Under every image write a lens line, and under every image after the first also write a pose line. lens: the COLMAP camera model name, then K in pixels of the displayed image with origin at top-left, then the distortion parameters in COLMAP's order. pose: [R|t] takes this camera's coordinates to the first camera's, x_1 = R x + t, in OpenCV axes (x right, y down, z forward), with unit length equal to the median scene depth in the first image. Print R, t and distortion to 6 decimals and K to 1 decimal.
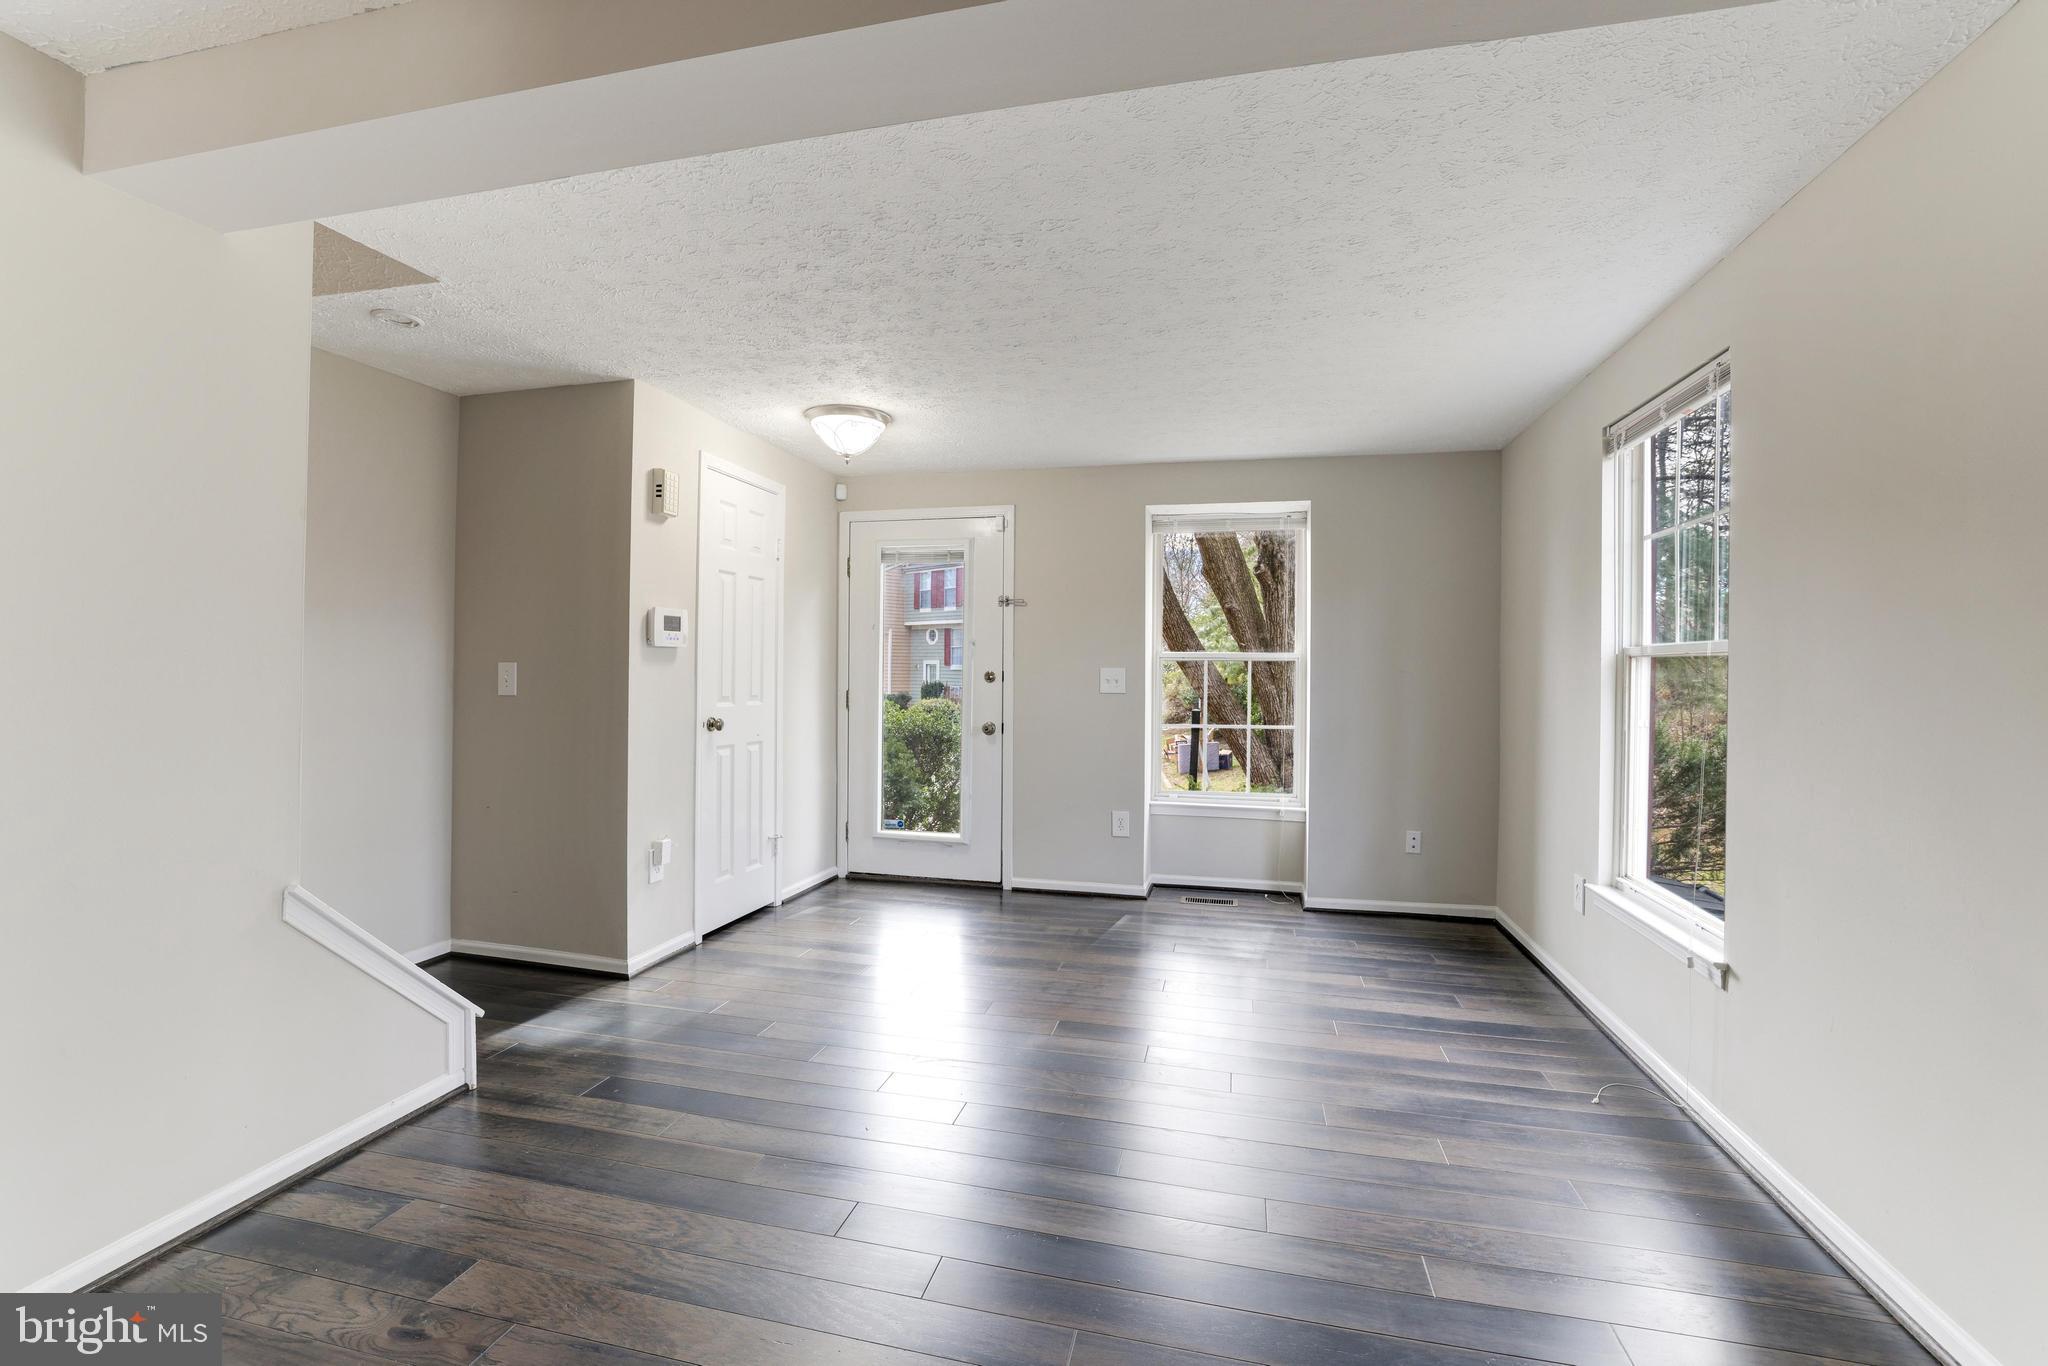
lens RADIAL K [[883.1, 0, 1017.6], [0, 883.1, 672.9], [0, 0, 1]] dist [-0.056608, 0.021439]
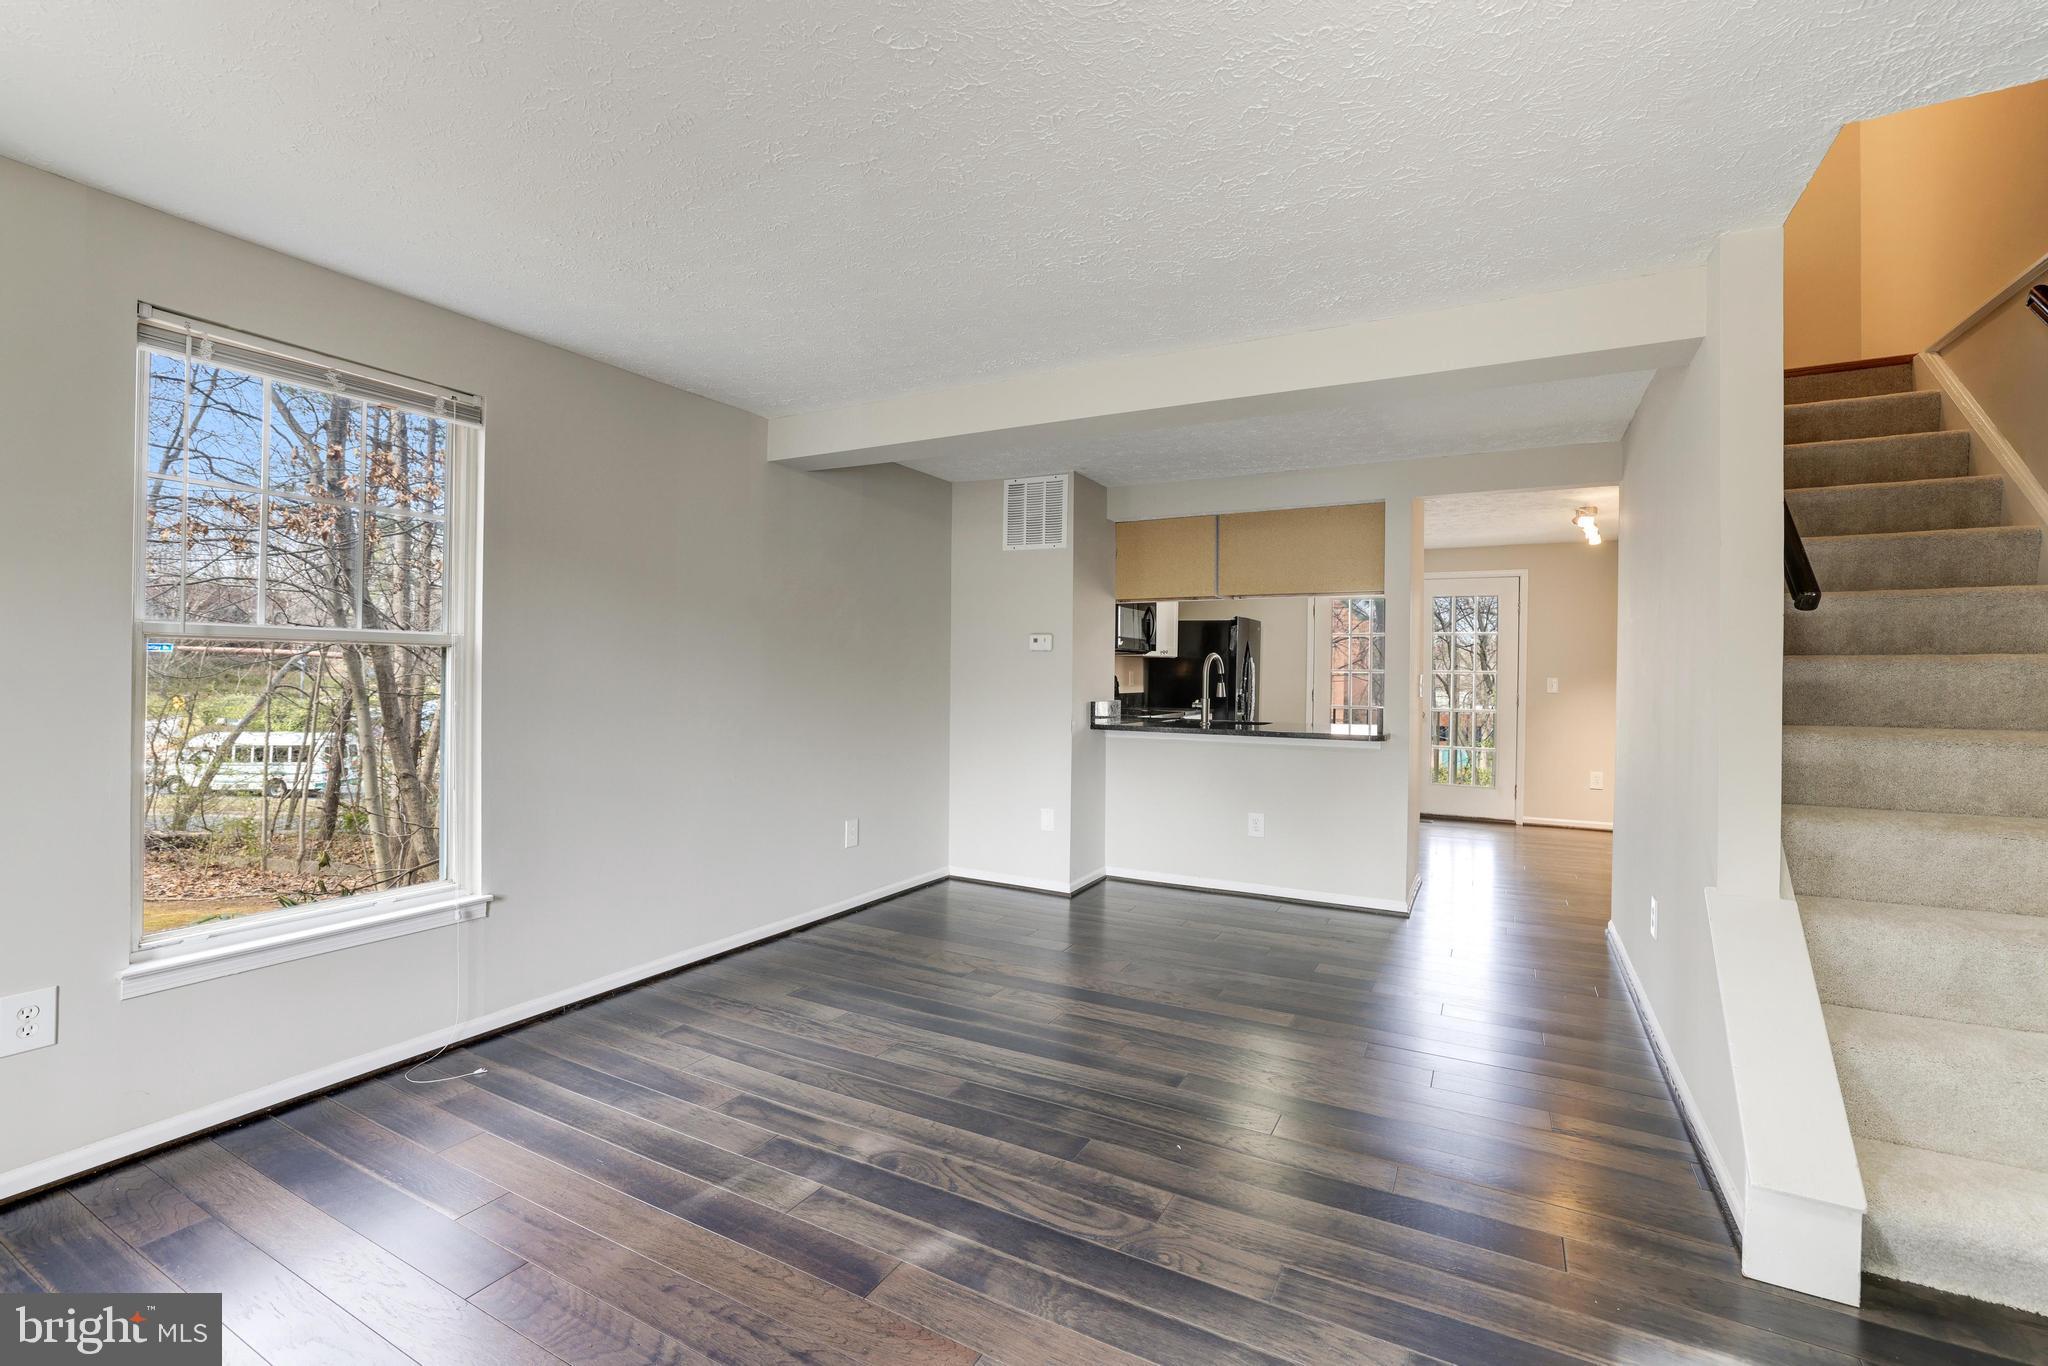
lens RADIAL K [[895.1, 0, 1017.6], [0, 895.1, 674.0], [0, 0, 1]] dist [-0.055384, 0.016755]
pose [[-0.965929, -0.020991, 0.257954, -0.113539], [-0.020452, 0.999779, 0.004775, -0.003002], [-0.257998, -0.000663, -0.966145, 0.941607]]
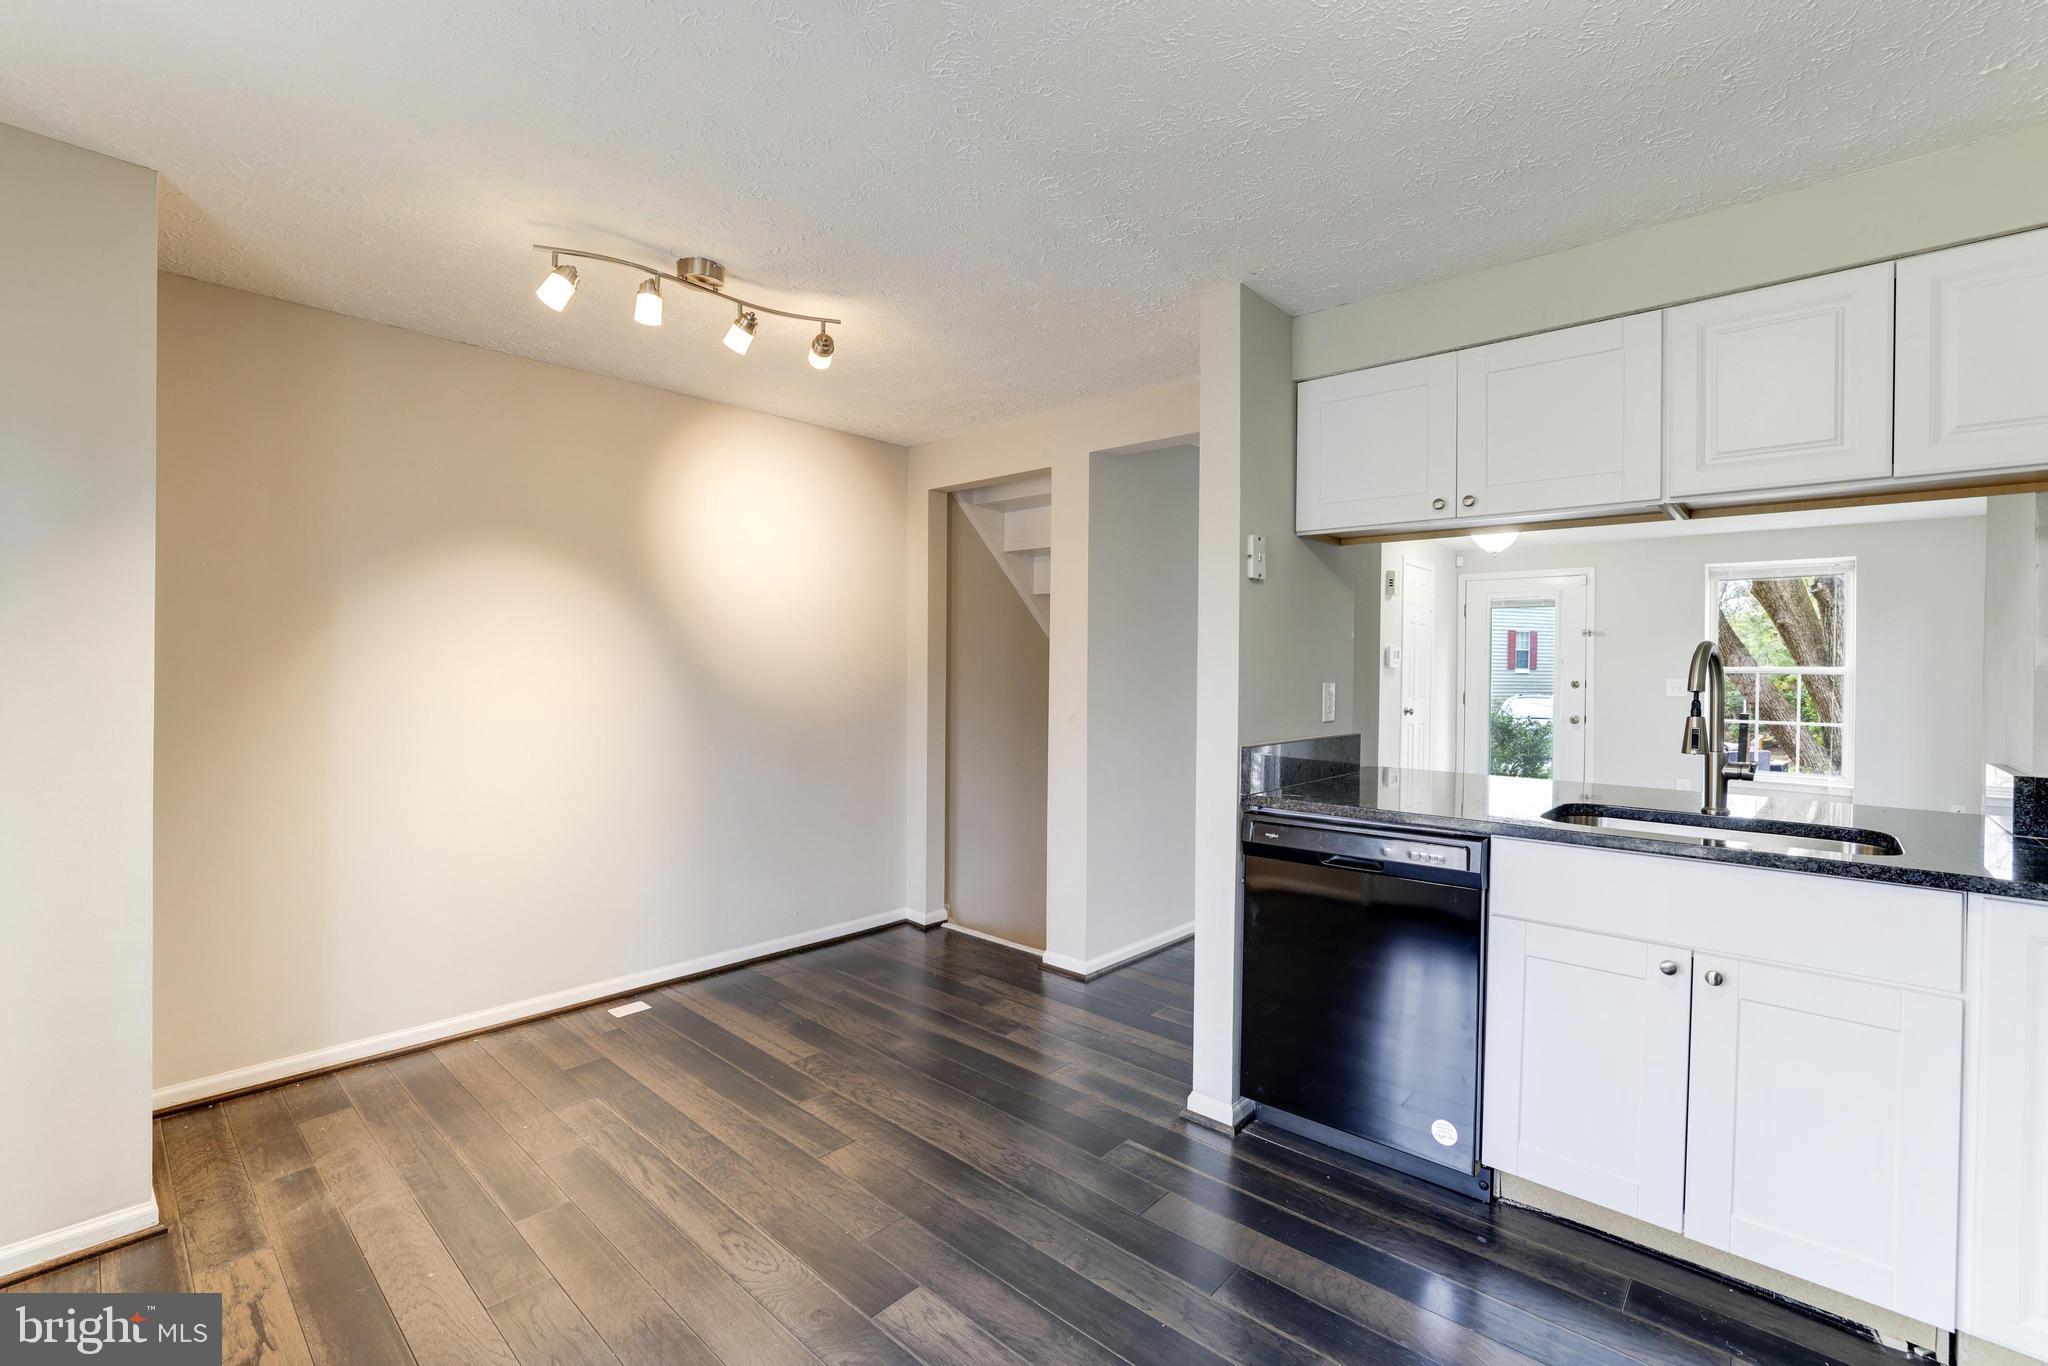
lens RADIAL K [[883.1, 0, 1017.6], [0, 883.1, 672.9], [0, 0, 1]] dist [-0.056608, 0.021439]
pose [[0.878645, 0.001239, -0.477473, -0.162435], [-0.002322, 0.999996, -0.001678, -0.010385], [0.477469, 0.002583, 0.878645, -0.721811]]
